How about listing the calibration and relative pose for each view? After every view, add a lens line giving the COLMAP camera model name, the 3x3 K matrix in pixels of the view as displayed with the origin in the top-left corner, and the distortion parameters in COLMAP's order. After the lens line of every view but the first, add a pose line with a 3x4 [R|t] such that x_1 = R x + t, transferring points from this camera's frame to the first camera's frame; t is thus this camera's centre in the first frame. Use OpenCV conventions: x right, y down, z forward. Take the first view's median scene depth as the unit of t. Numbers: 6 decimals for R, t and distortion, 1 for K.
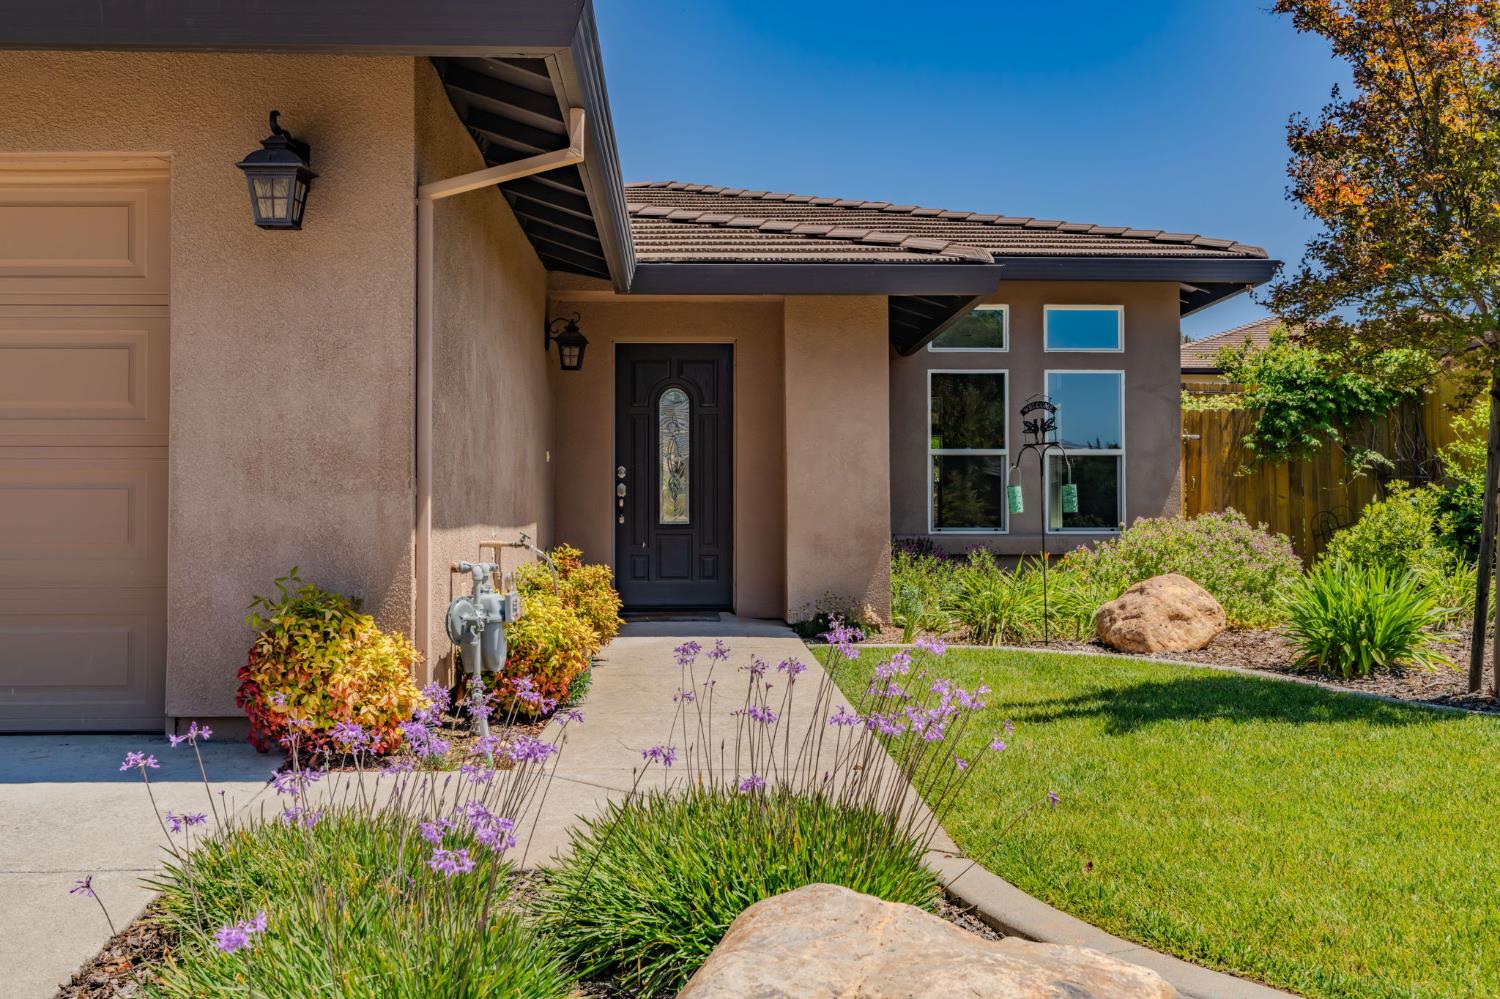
lens RADIAL K [[1521.0, 0, 750.0], [0, 1521.0, 499.5], [0, 0, 1]] dist [0.011952, -0.003497]
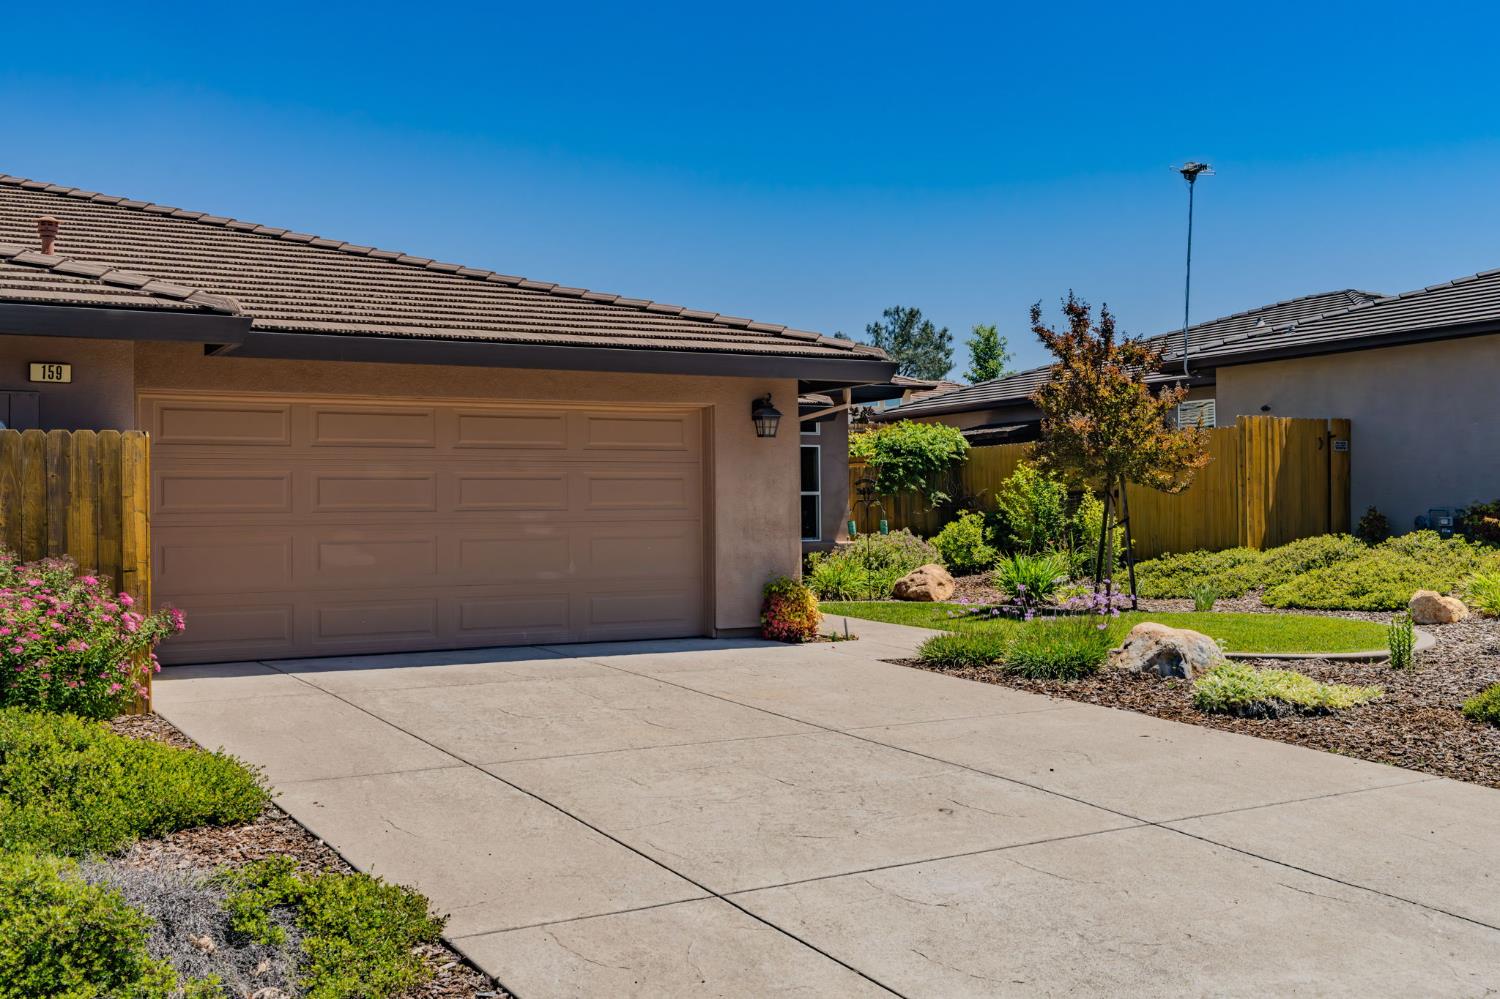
lens RADIAL K [[1521.0, 0, 750.0], [0, 1521.0, 499.5], [0, 0, 1]] dist [0.011952, -0.003497]
pose [[0.904841, -0.001092, 0.425748, -0.597671], [-0.001827, 0.999978, 0.006447, -0.037196], [-0.425746, -0.006612, 0.904819, -0.555893]]
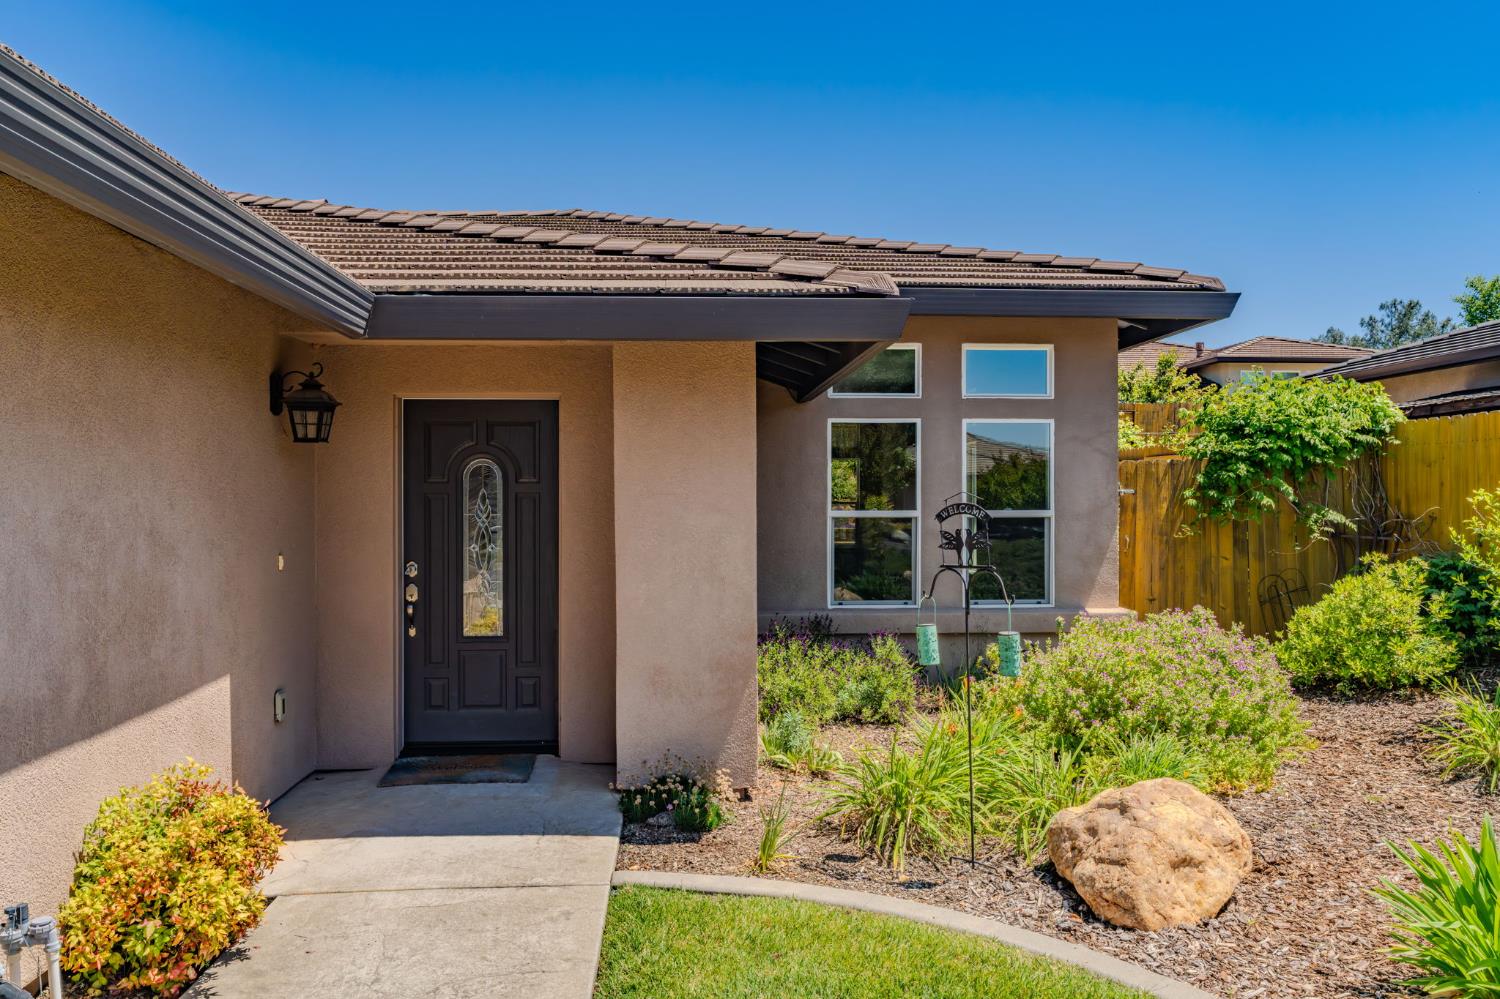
lens RADIAL K [[1144.4, 0, 738.3], [0, 1144.4, 499.4], [0, 0, 1]] dist [0.001255, 0.000464]
pose [[0.999967, 0.001738, 0.007982, 0.064734], [-0.001927, 0.999715, 0.023800, -0.058326], [-0.007938, -0.023815, 0.999685, 0.371573]]
